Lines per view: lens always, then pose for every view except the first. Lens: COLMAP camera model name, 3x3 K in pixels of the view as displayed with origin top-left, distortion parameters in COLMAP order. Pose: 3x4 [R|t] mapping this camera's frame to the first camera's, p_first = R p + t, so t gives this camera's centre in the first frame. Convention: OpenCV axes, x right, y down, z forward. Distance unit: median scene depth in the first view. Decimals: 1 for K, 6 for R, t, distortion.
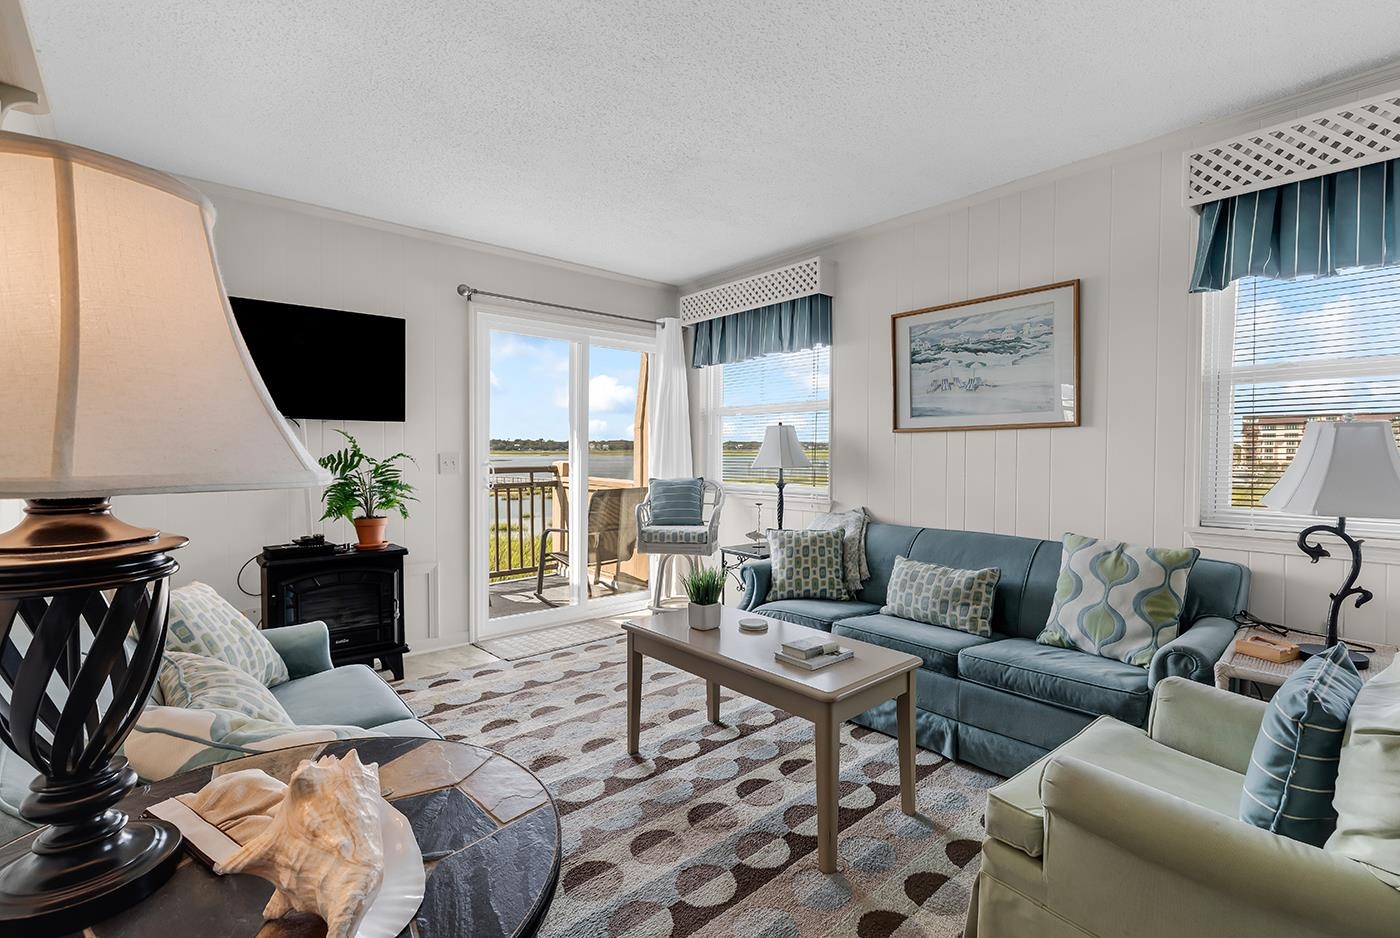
lens RADIAL K [[638.7, 0, 703.8], [0, 638.7, 466.8], [0, 0, 1]] dist [0.003515, -0.000746]
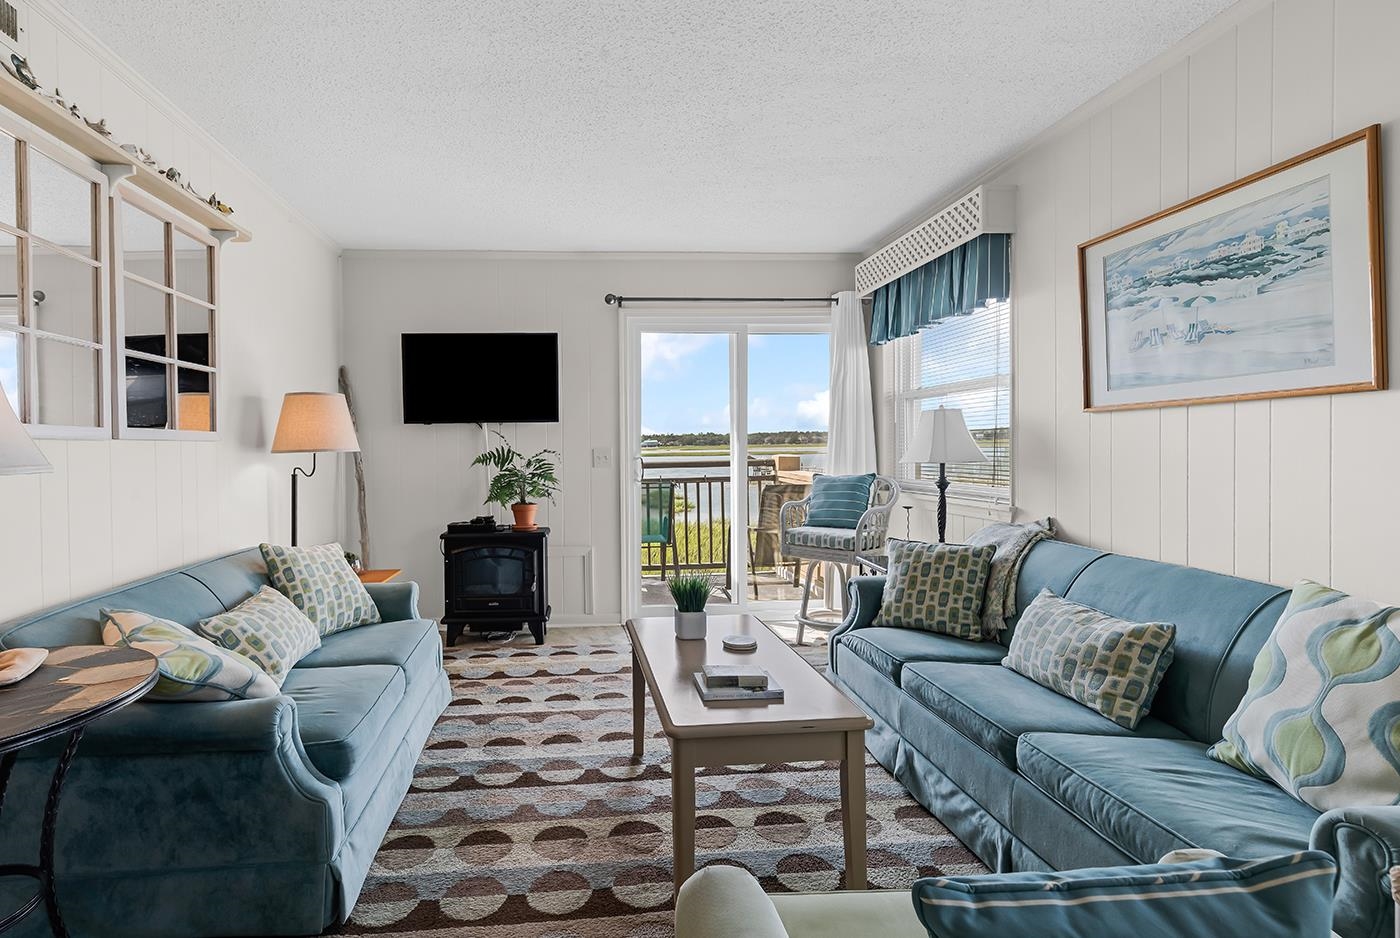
lens RADIAL K [[660.0, 0, 622.5], [0, 660.0, 455.5], [0, 0, 1]] dist [0.002454, -0.000483]
pose [[0.795946, -0.003330, -0.605358, 0.399460], [-0.000892, 0.999977, -0.006673, -0.002318], [0.605367, 0.005852, 0.795925, 0.147146]]
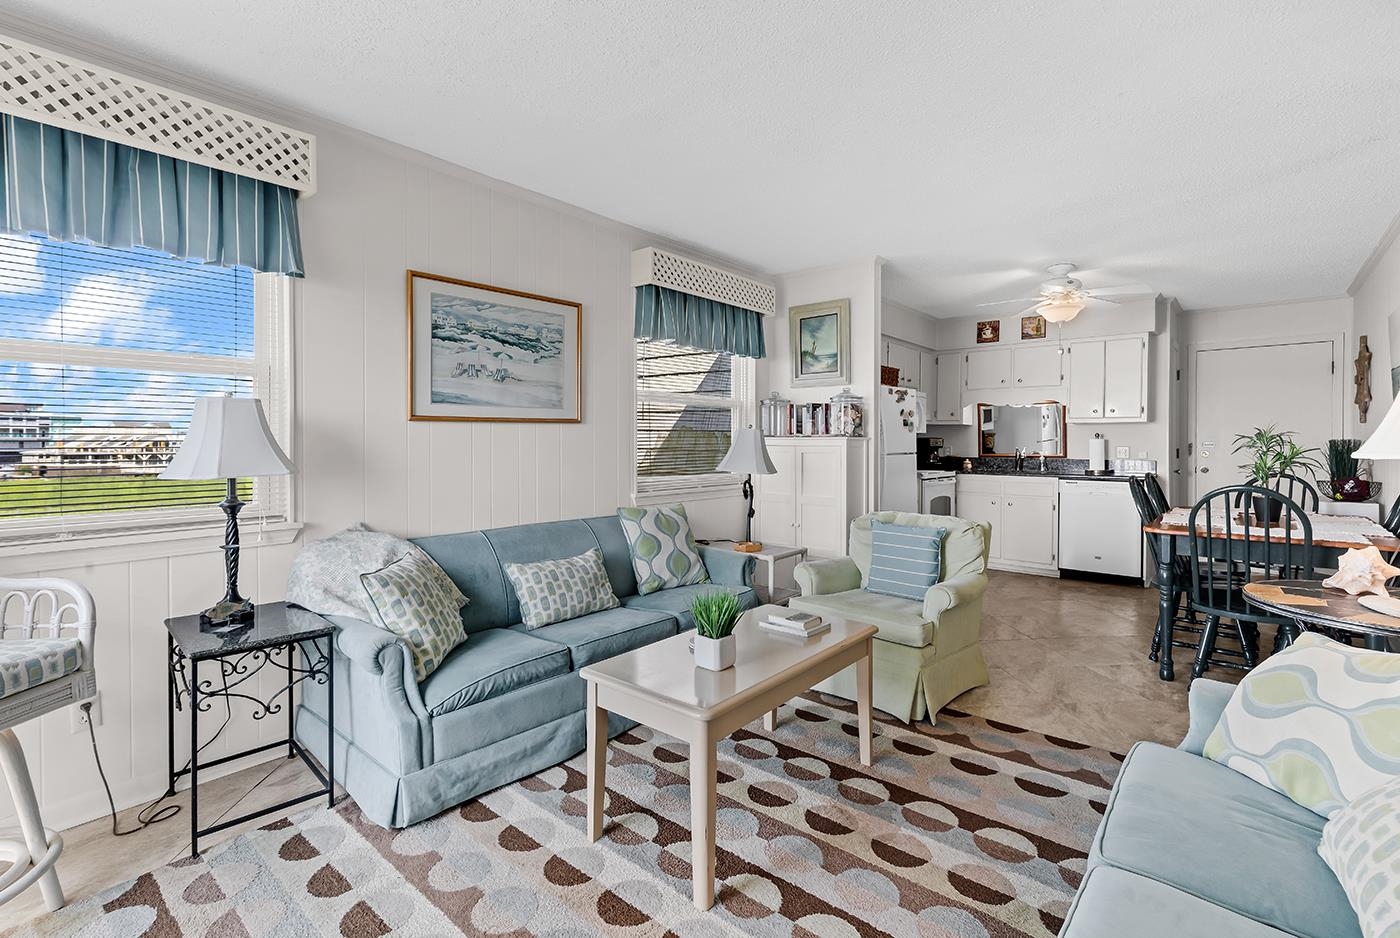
lens RADIAL K [[632.7, 0, 715.3], [0, 632.7, 443.1], [0, 0, 1]] dist [0.017541, 0.000068]
pose [[-0.137908, -0.002006, 0.990443, -0.633670], [0.025455, 0.999660, 0.005569, -0.024885], [-0.990118, 0.025979, -0.137810, 0.888358]]
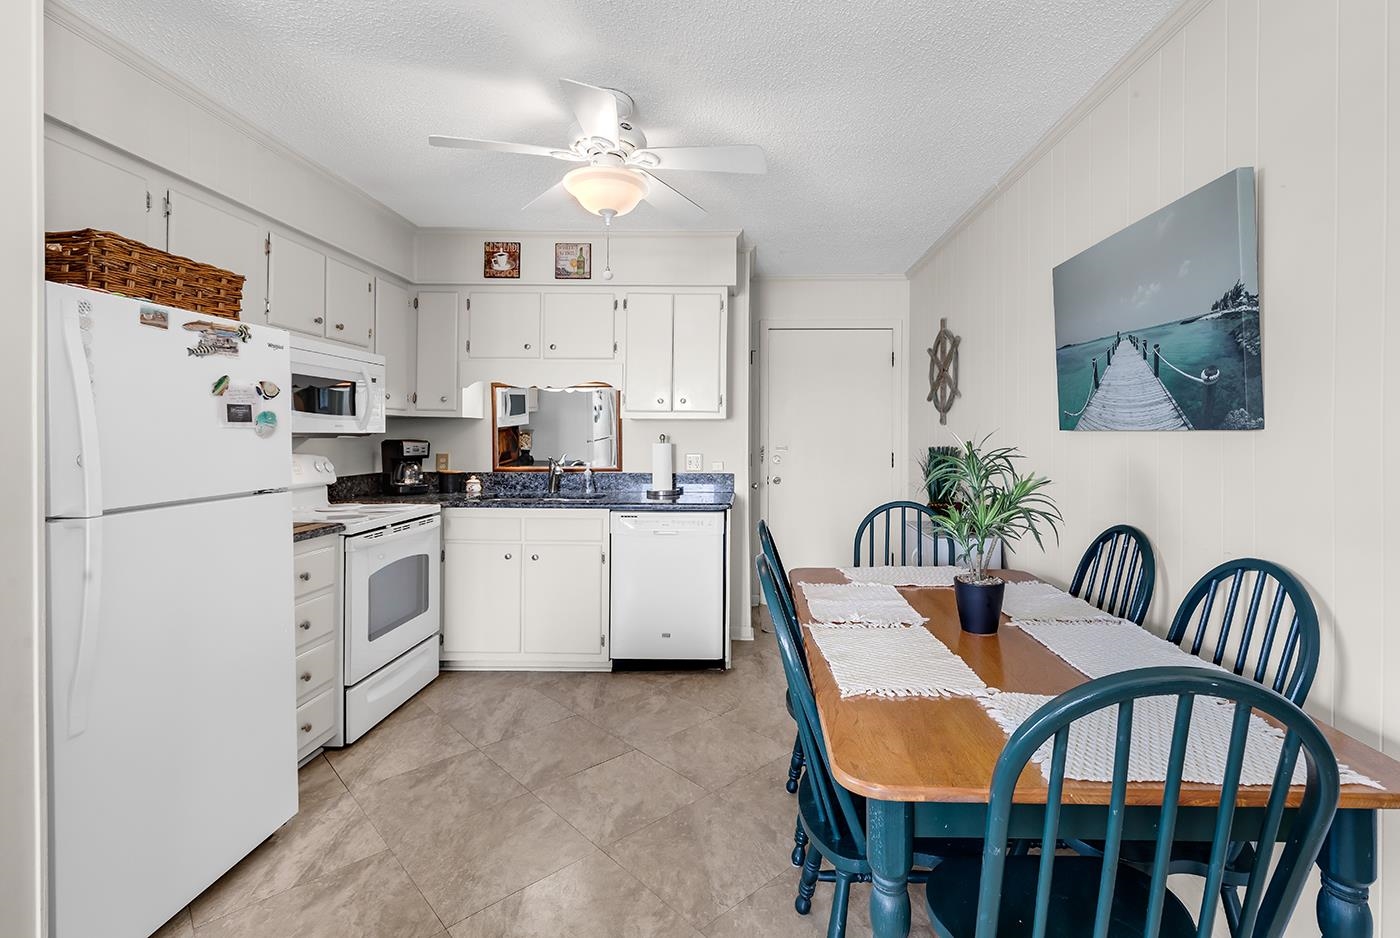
lens RADIAL K [[648.2, 0, 739.9], [0, 648.2, 436.9], [0, 0, 1]] dist [0.013726, -0.000256]
pose [[-0.738075, -0.006899, 0.674684, 0.154793], [0.015593, 0.999506, 0.027279, -0.043660], [-0.674539, 0.030654, -0.737603, 0.309133]]
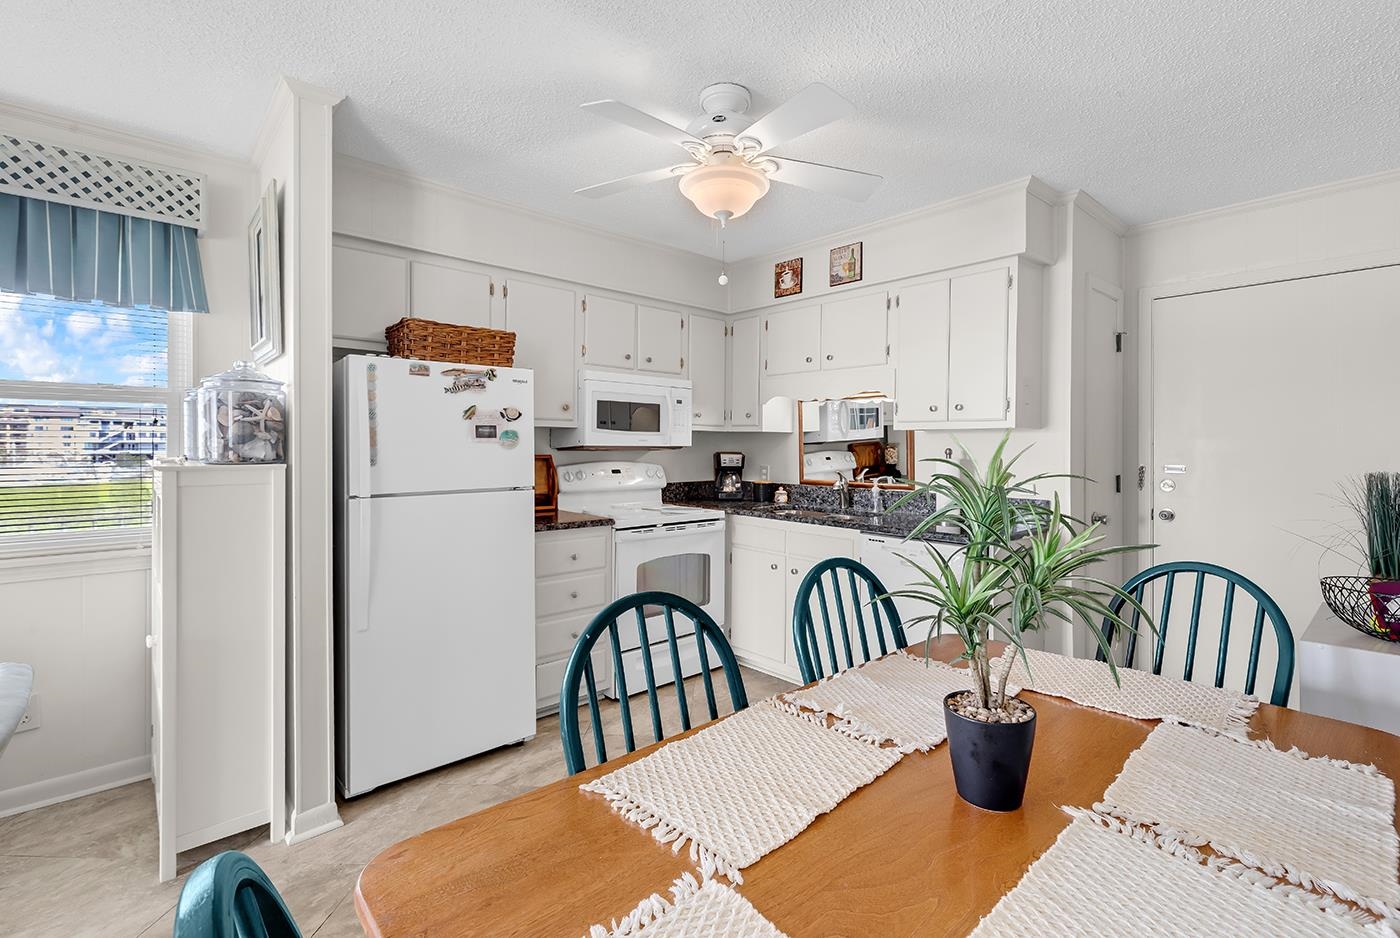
lens RADIAL K [[643.2, 0, 694.4], [0, 643.2, 448.3], [0, 0, 1]] dist [0.011823, -0.000151]
pose [[-0.006869, -0.005772, 0.999960, 0.061525], [0.024404, 0.999685, 0.005938, -0.032149], [-0.999679, 0.024444, -0.006726, -0.125407]]
